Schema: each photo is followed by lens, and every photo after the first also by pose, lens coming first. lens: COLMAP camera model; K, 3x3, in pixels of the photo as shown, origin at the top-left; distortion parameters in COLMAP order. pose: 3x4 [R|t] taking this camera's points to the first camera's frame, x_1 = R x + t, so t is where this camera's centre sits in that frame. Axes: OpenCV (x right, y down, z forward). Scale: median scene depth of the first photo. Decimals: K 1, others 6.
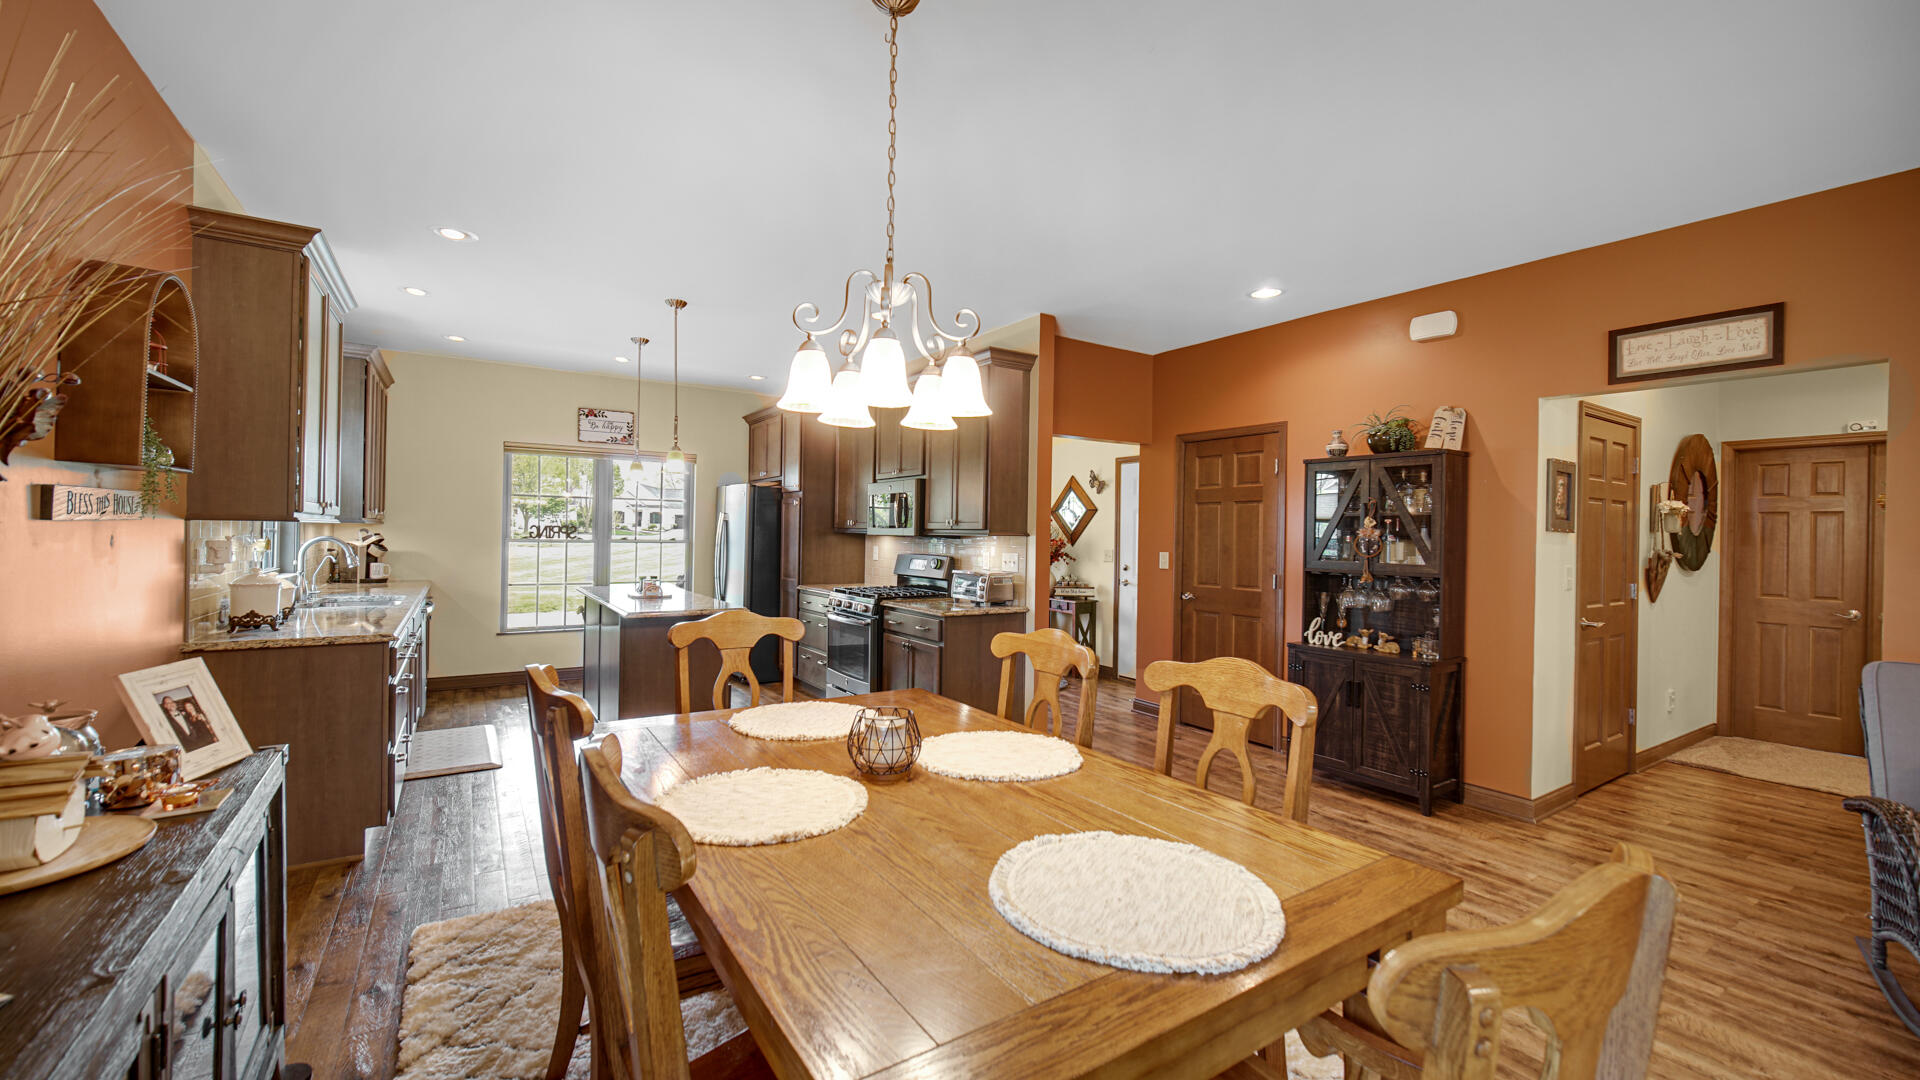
lens RADIAL K [[757.4, 0, 960.8], [0, 757.4, 535.4], [0, 0, 1]] dist [-0.004918, 0.001548]
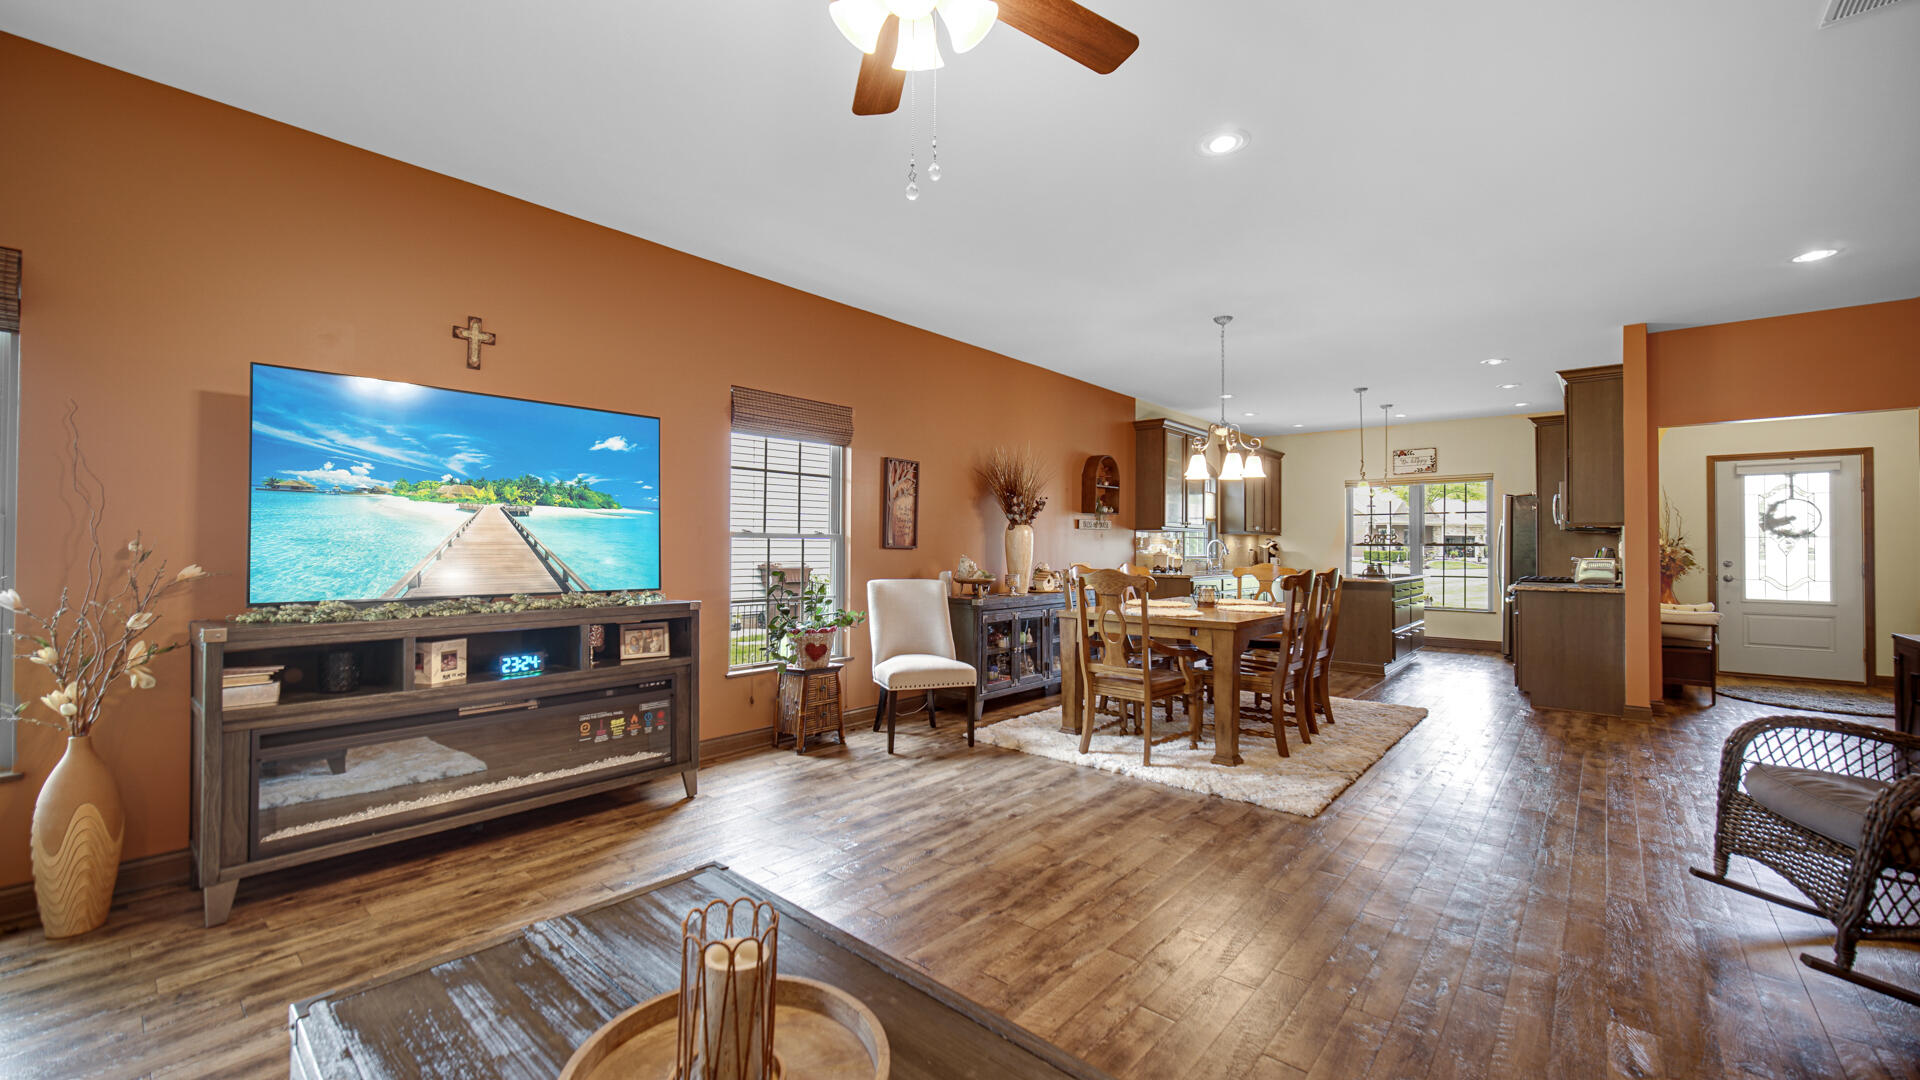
lens RADIAL K [[757.4, 0, 958.1], [0, 757.4, 540.1], [0, 0, 1]] dist [-0.004918, 0.001548]
pose [[0.273928, -0.026313, -0.961390, 0.796392], [-0.000159, 0.999624, -0.027405, 0.047742], [0.961750, 0.007660, 0.273821, -0.220930]]
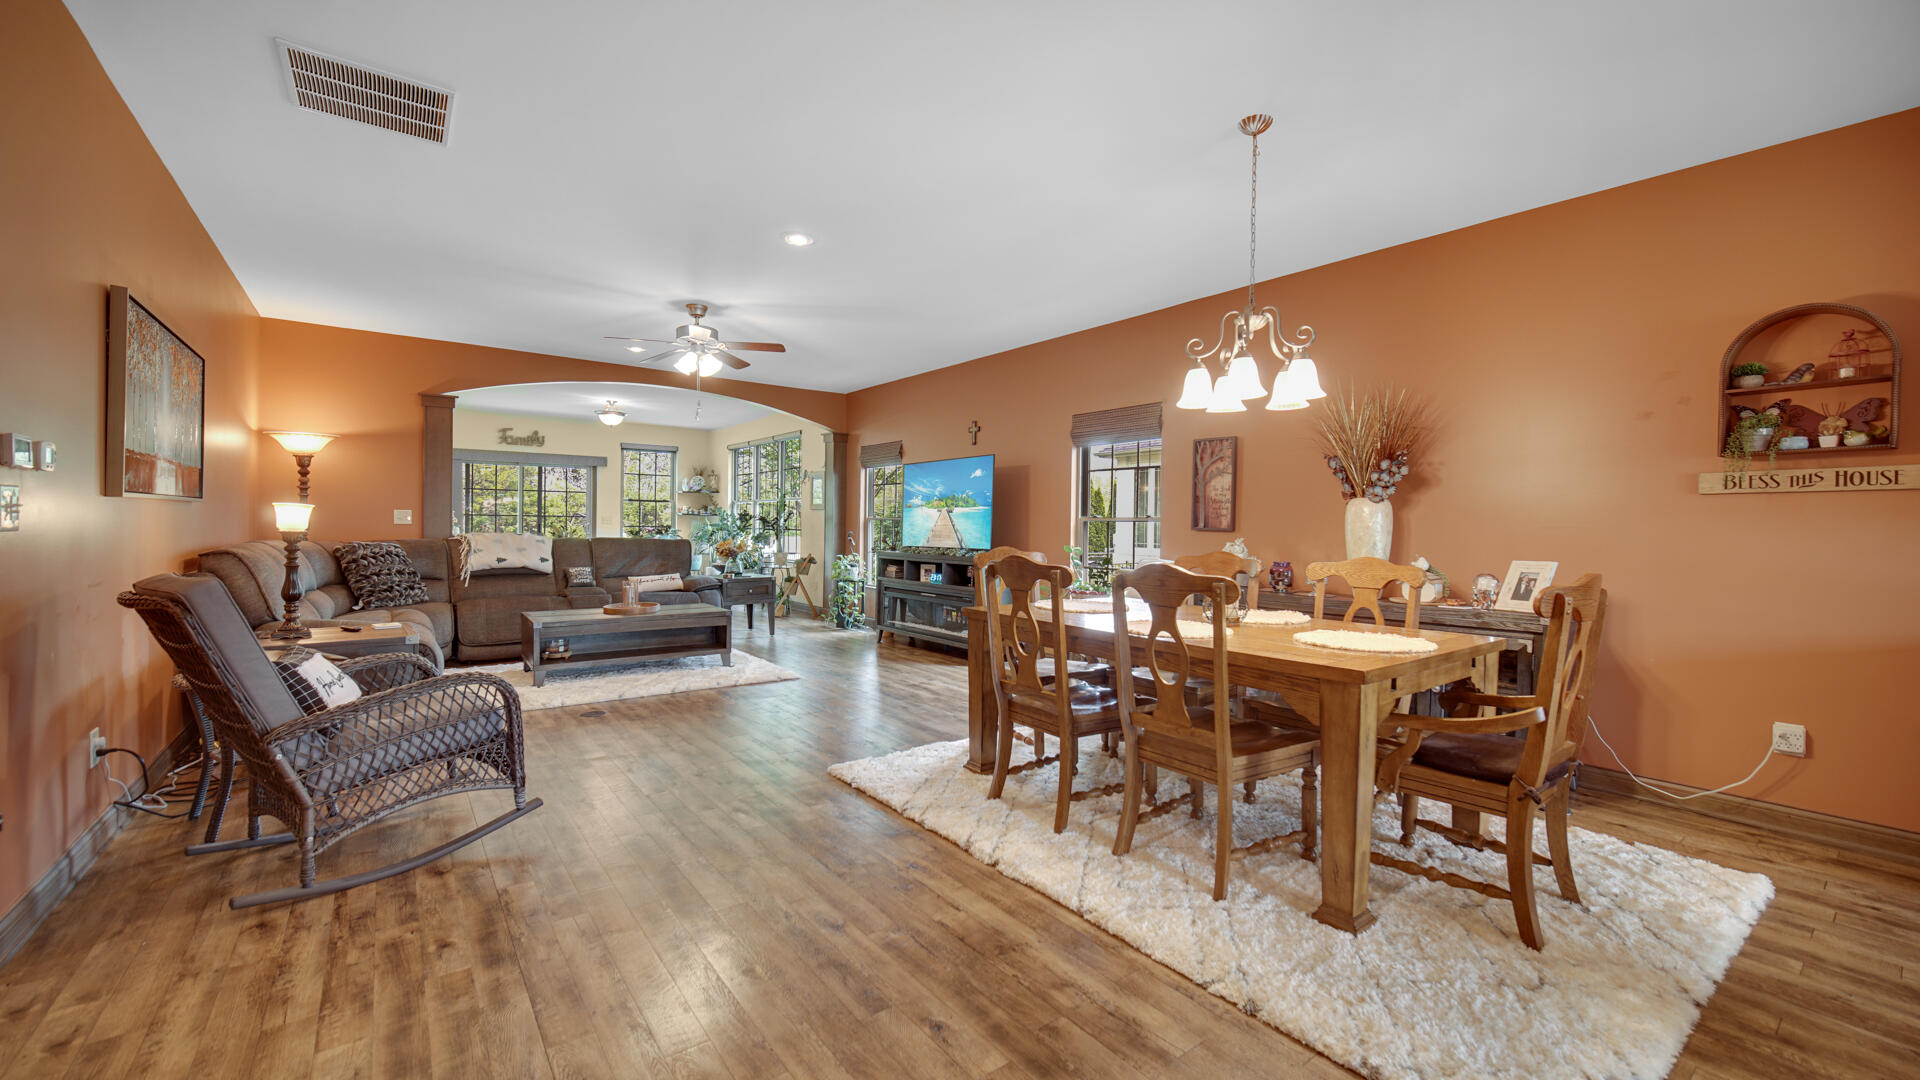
lens RADIAL K [[757.4, 0, 959.5], [0, 757.4, 530.1], [0, 0, 1]] dist [-0.004918, 0.001548]
pose [[-0.997320, -0.030383, -0.066560, 0.210853], [-0.030781, 0.999514, 0.004956, 0.035815], [0.066377, 0.006992, -0.997770, 0.903877]]
